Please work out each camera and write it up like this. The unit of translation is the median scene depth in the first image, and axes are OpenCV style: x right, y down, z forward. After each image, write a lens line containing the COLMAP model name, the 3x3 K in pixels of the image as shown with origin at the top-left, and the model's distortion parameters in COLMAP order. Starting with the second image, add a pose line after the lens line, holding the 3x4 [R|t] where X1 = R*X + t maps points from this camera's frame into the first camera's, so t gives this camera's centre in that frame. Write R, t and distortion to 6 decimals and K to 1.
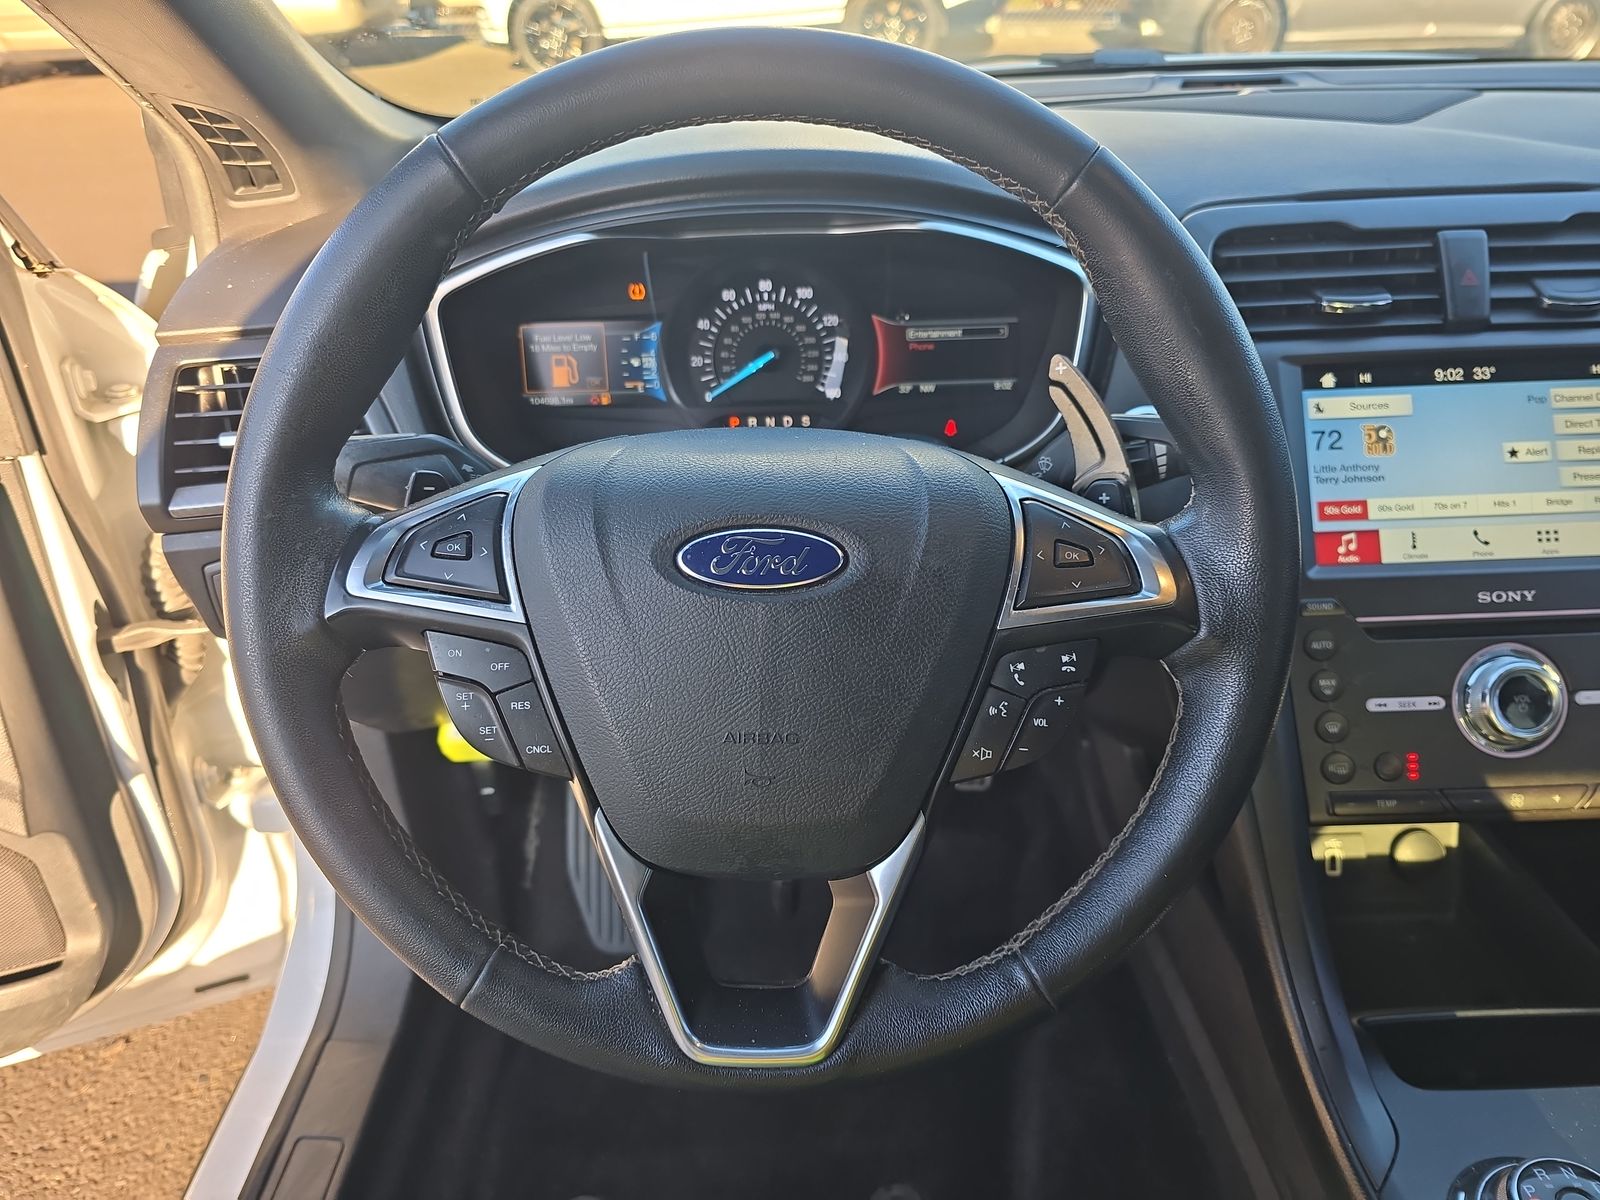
lens RADIAL K [[1066.3, 0, 785.6], [0, 1066.3, 604.8], [0, 0, 1]] dist [0.033143, -0.012966]
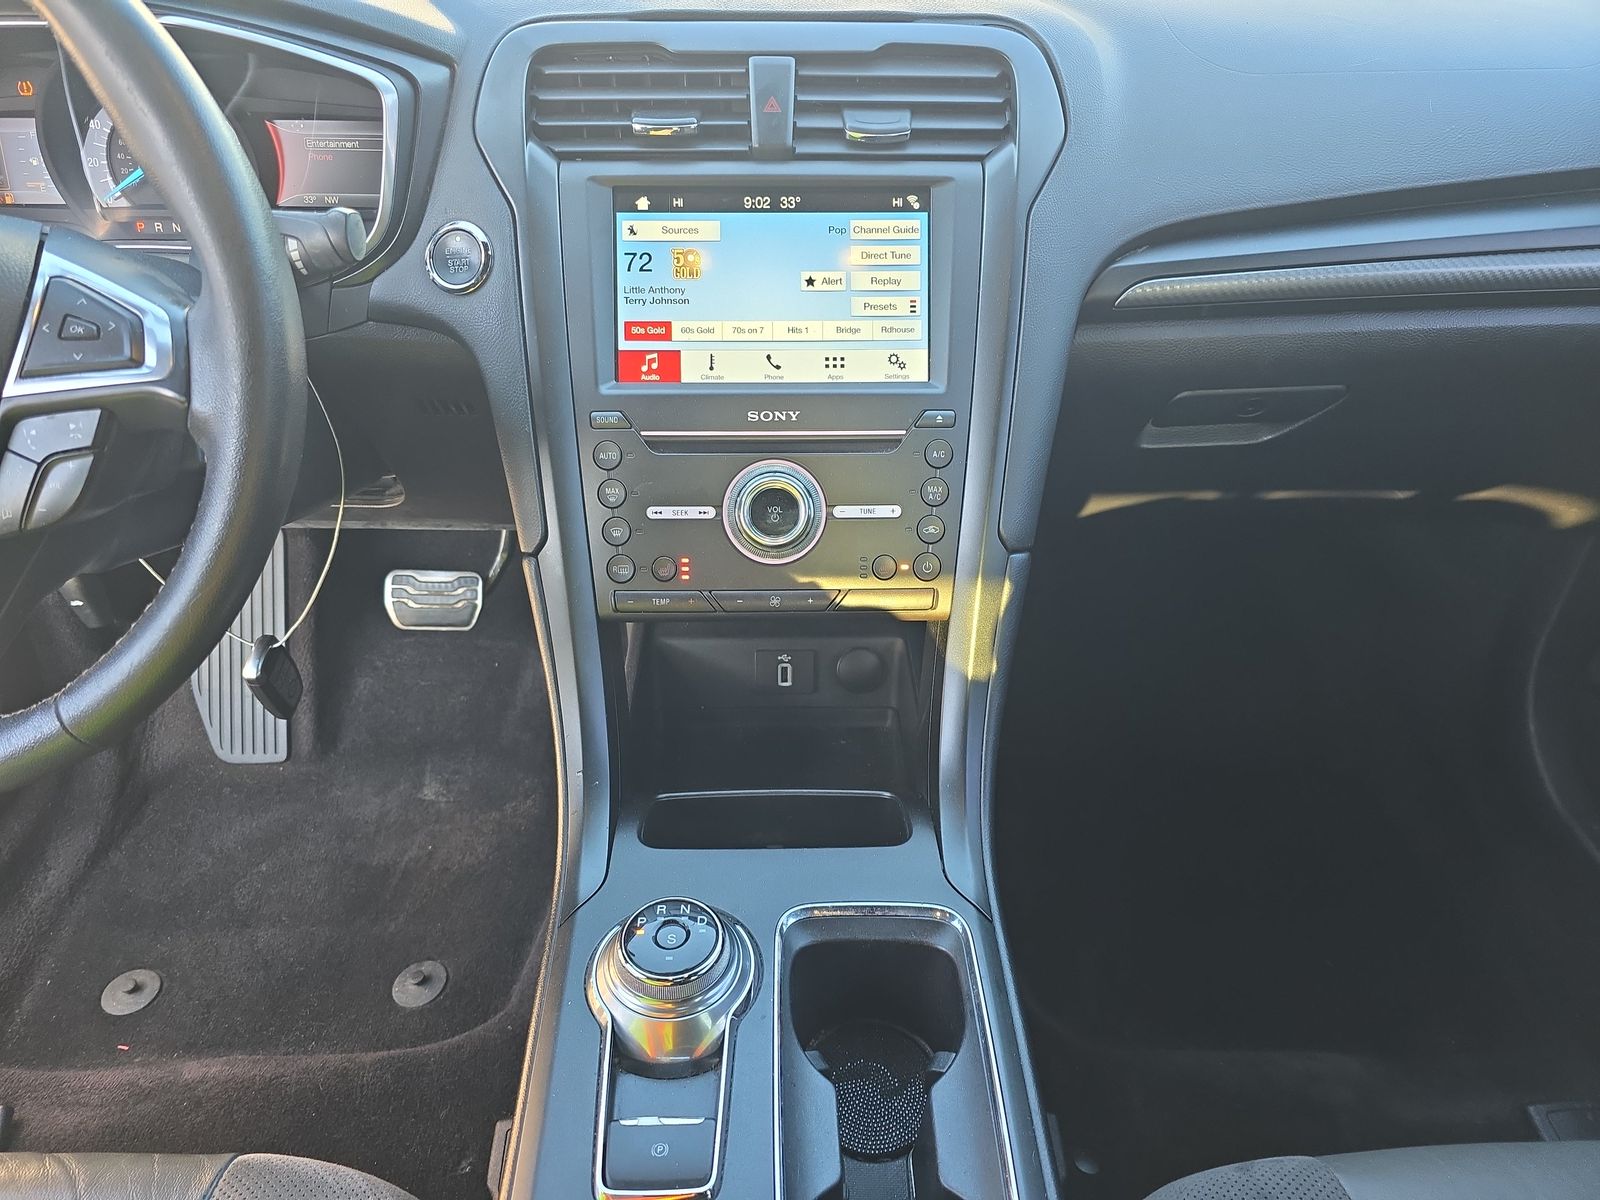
lens RADIAL K [[1066.3, 0, 800.3], [0, 1066.3, 606.2], [0, 0, 1]] dist [0.033143, -0.012966]
pose [[0.999332, 0.036034, -0.006151, 0.682569], [-0.034995, 0.991670, 0.123960, 0.046092], [0.010567, -0.123662, 0.992268, -0.083750]]
